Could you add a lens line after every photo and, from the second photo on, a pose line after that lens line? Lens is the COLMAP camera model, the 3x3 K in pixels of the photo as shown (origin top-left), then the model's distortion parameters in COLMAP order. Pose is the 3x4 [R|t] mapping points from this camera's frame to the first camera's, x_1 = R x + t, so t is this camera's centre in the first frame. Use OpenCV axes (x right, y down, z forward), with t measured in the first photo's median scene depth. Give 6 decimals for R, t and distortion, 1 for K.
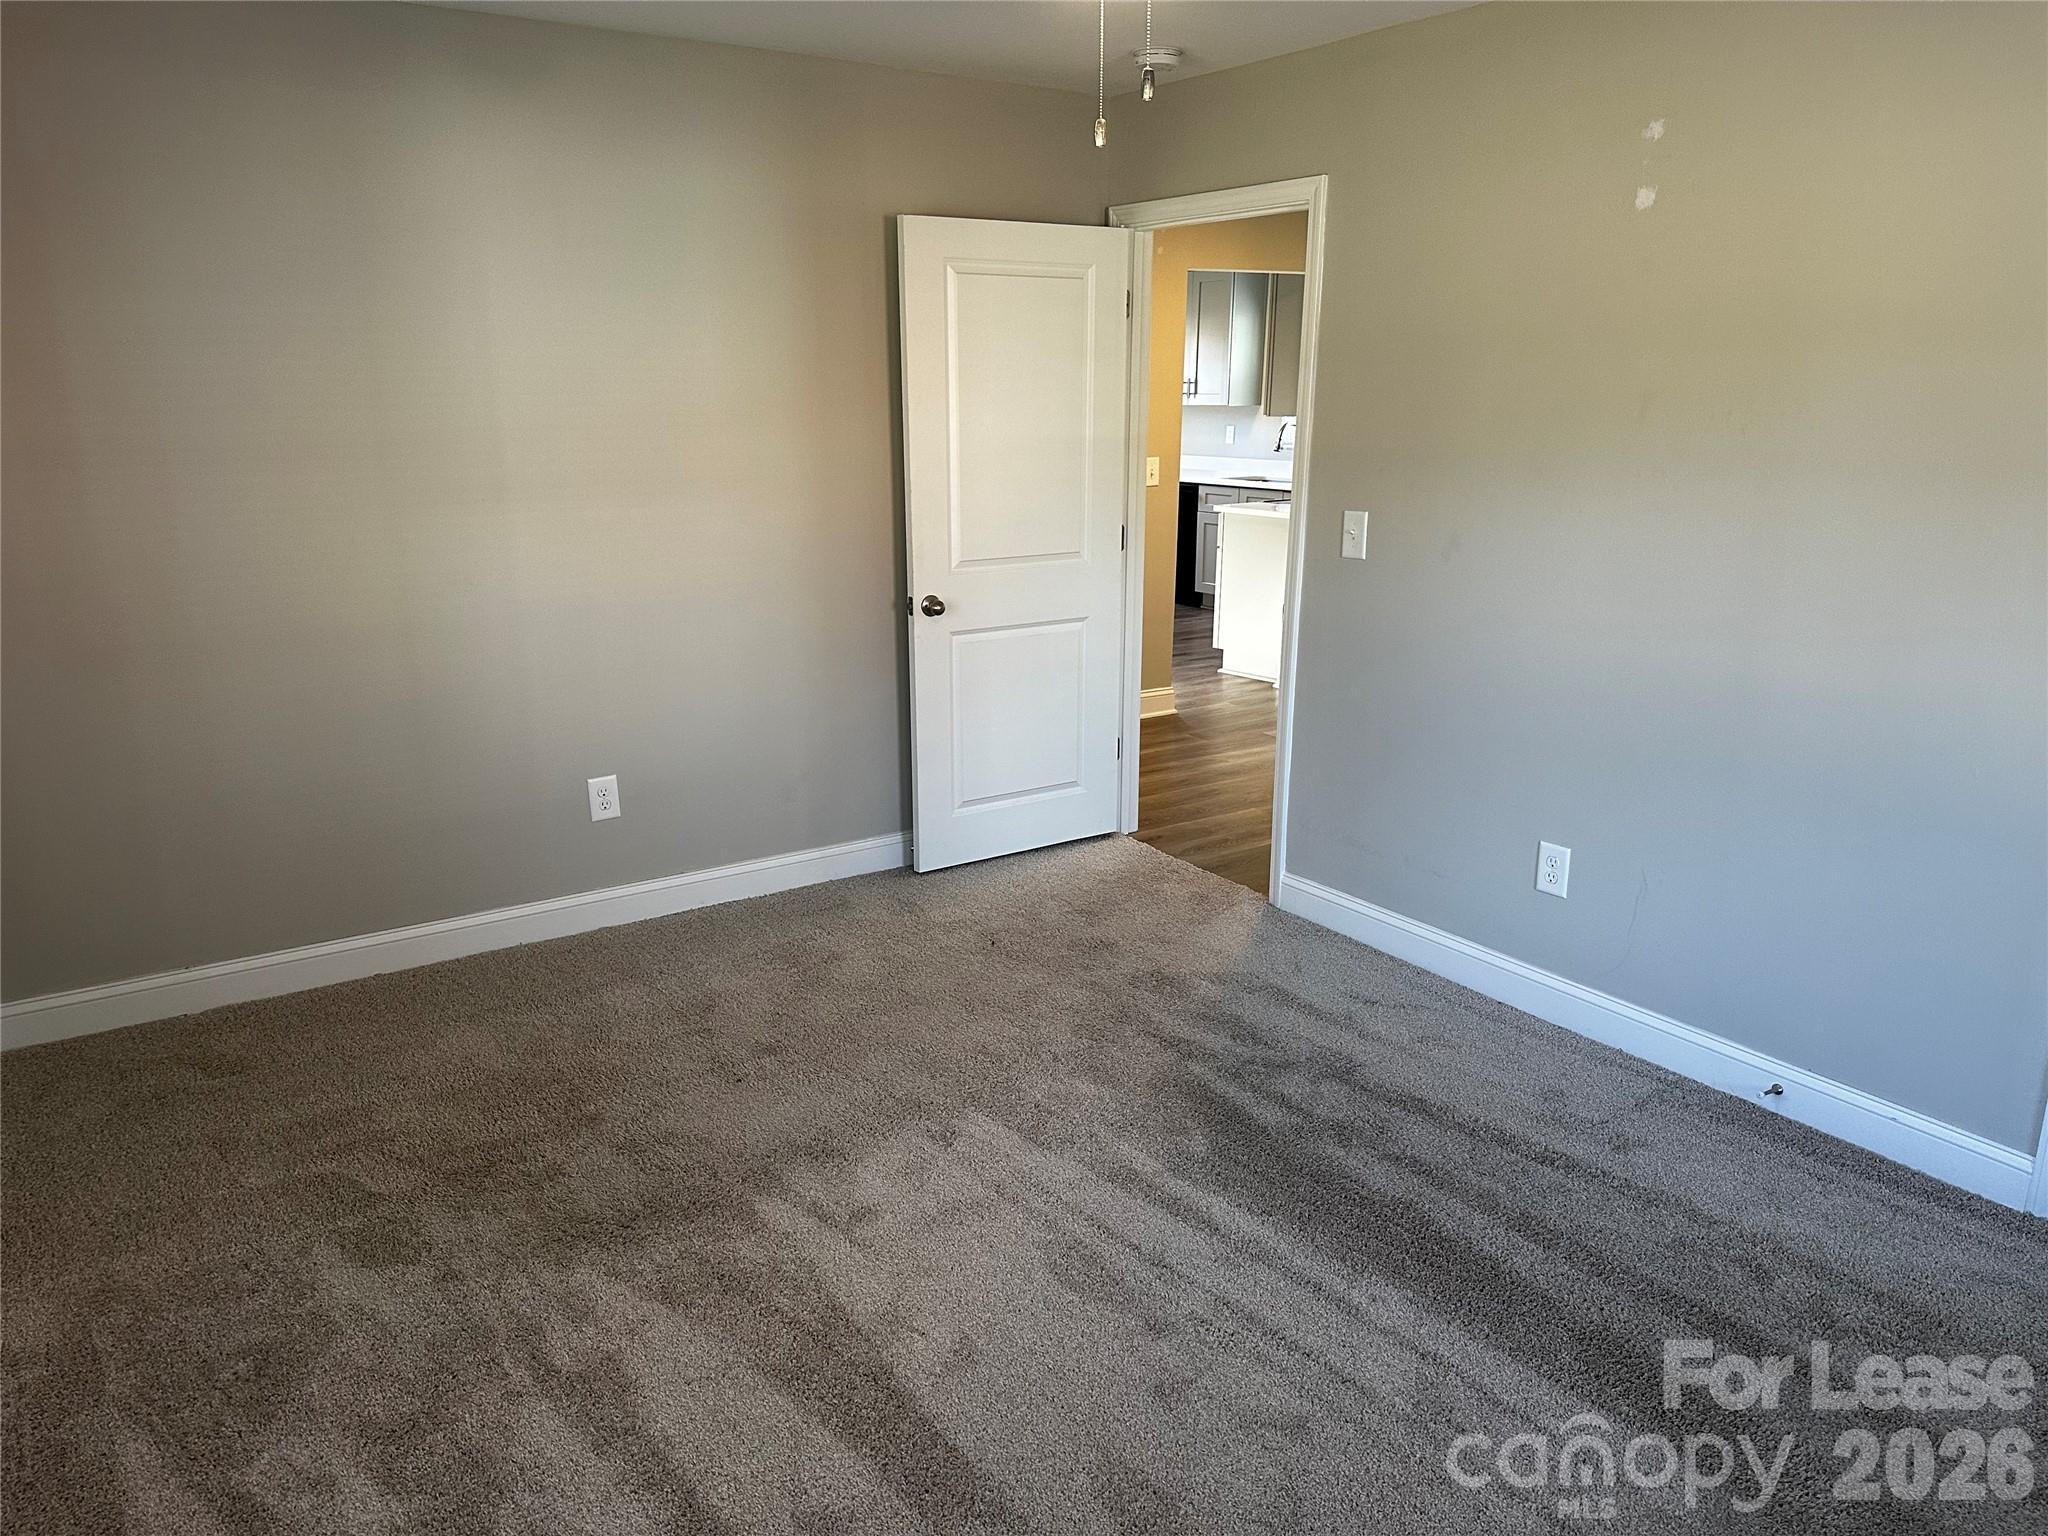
lens RADIAL K [[1423.3, 0, 1028.7], [0, 1423.3, 765.6], [0, 0, 1]] dist [0.117472, -0.165456]
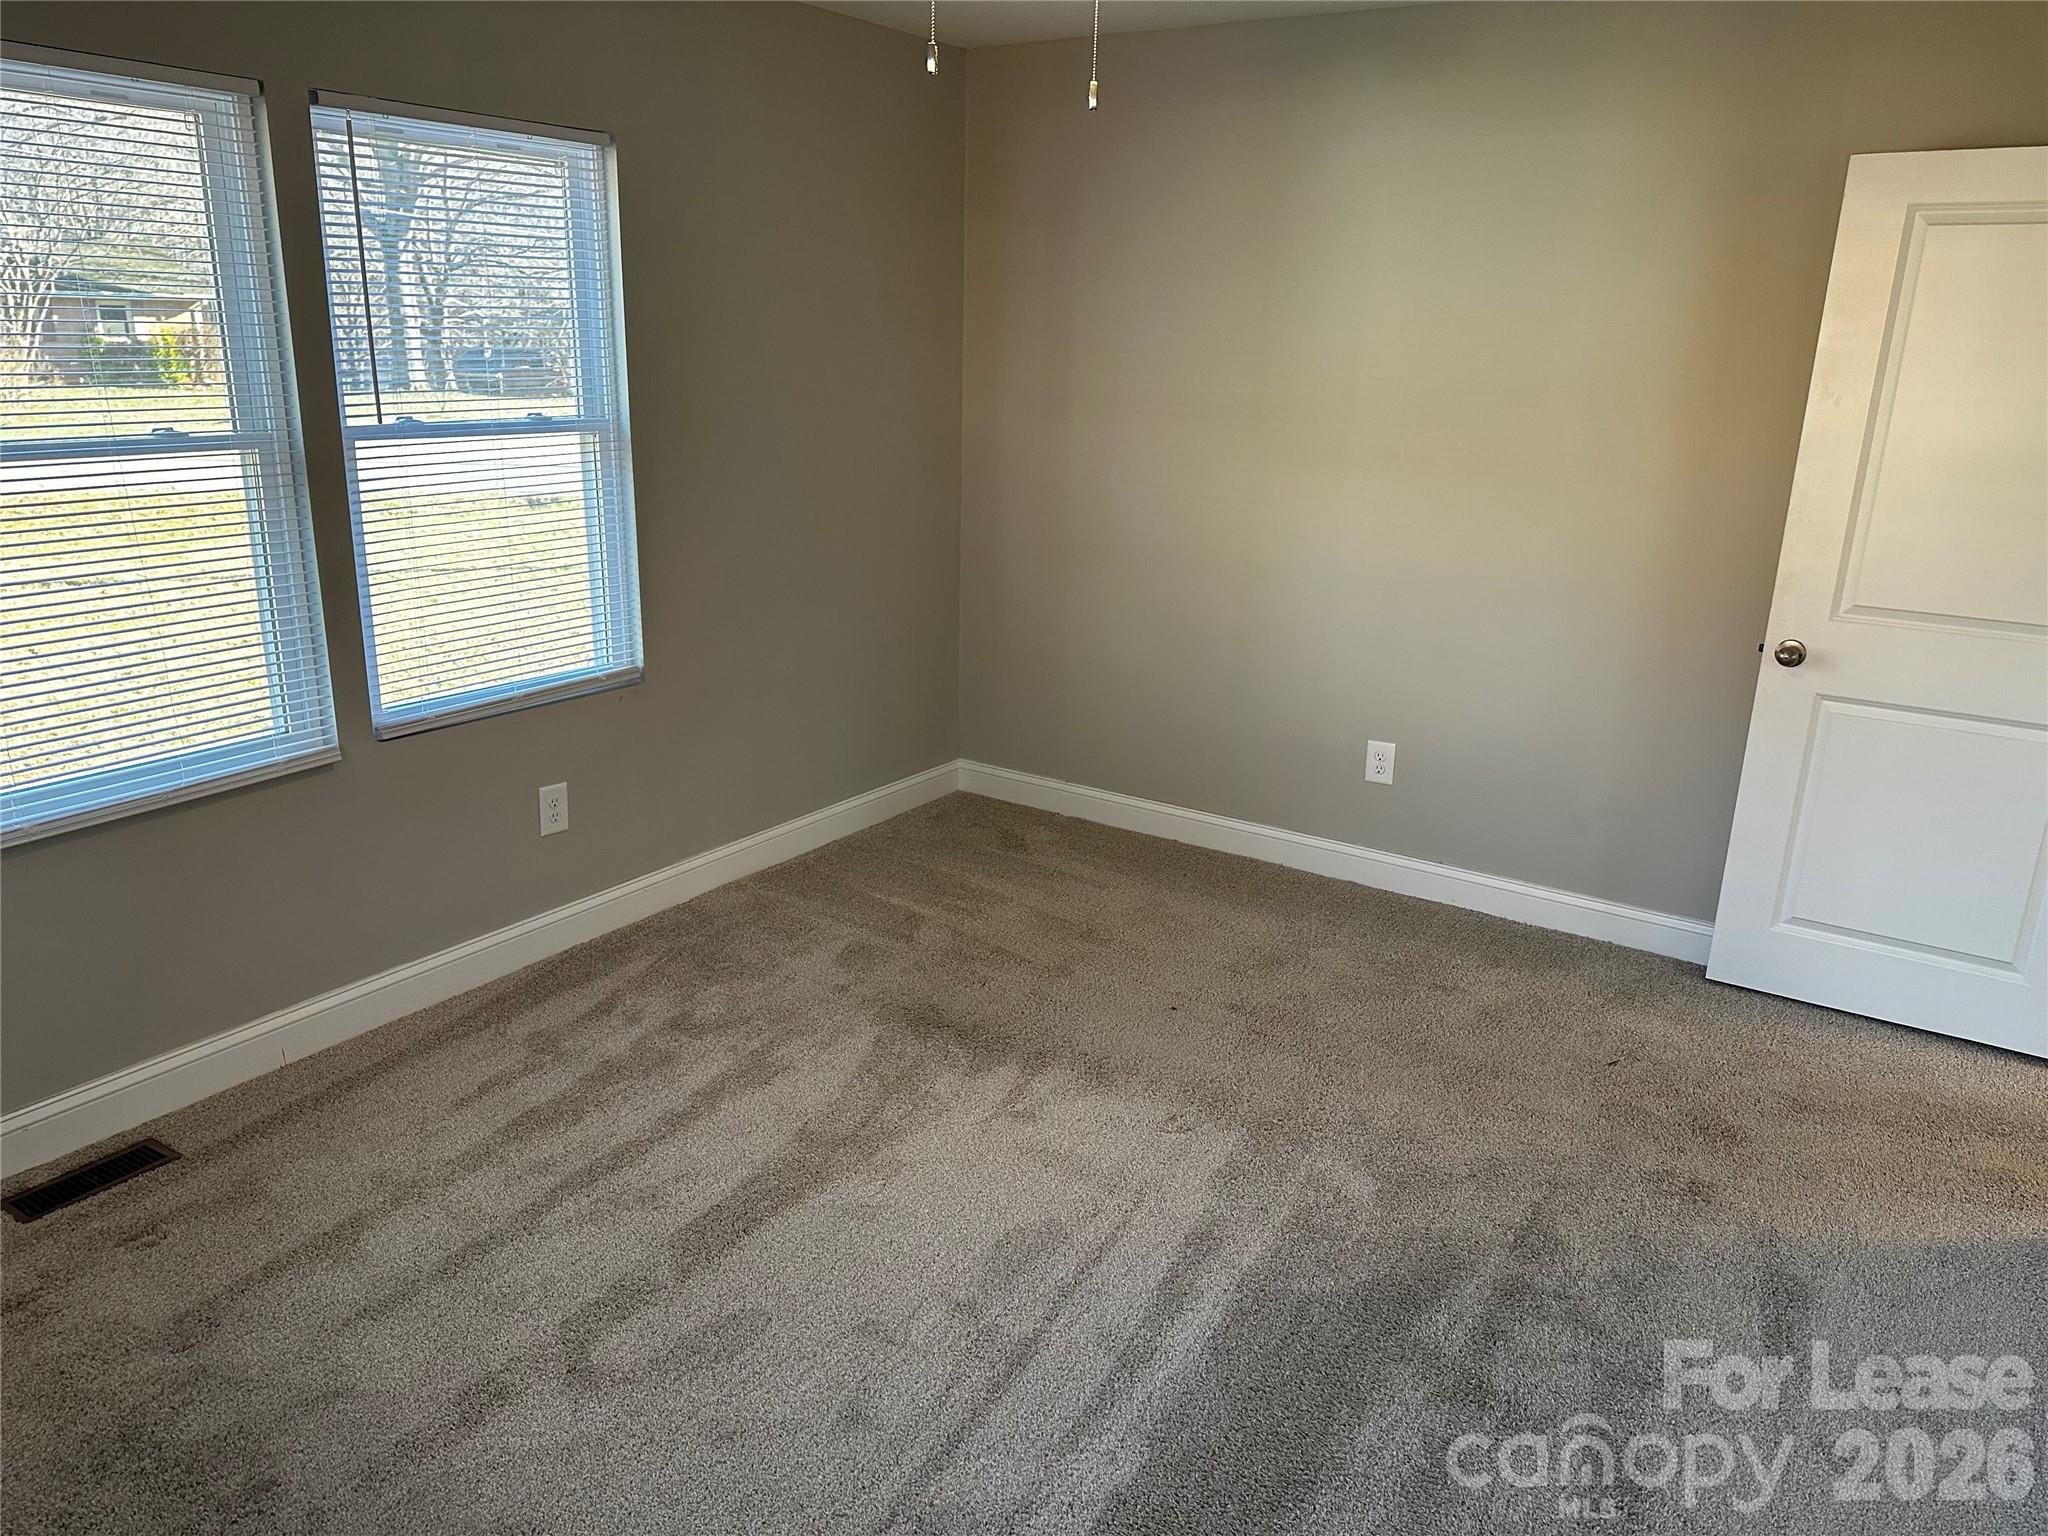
lens RADIAL K [[1456.6, 0, 1024.0], [0, 1456.6, 768.0], [0, 0, 1]] dist [0.120689, -0.221967]
pose [[0.373678, 0.269857, -0.887435, 0.728861], [-0.263728, 0.948167, 0.177275, -0.124140], [0.889276, 0.167798, 0.425478, 0.437275]]
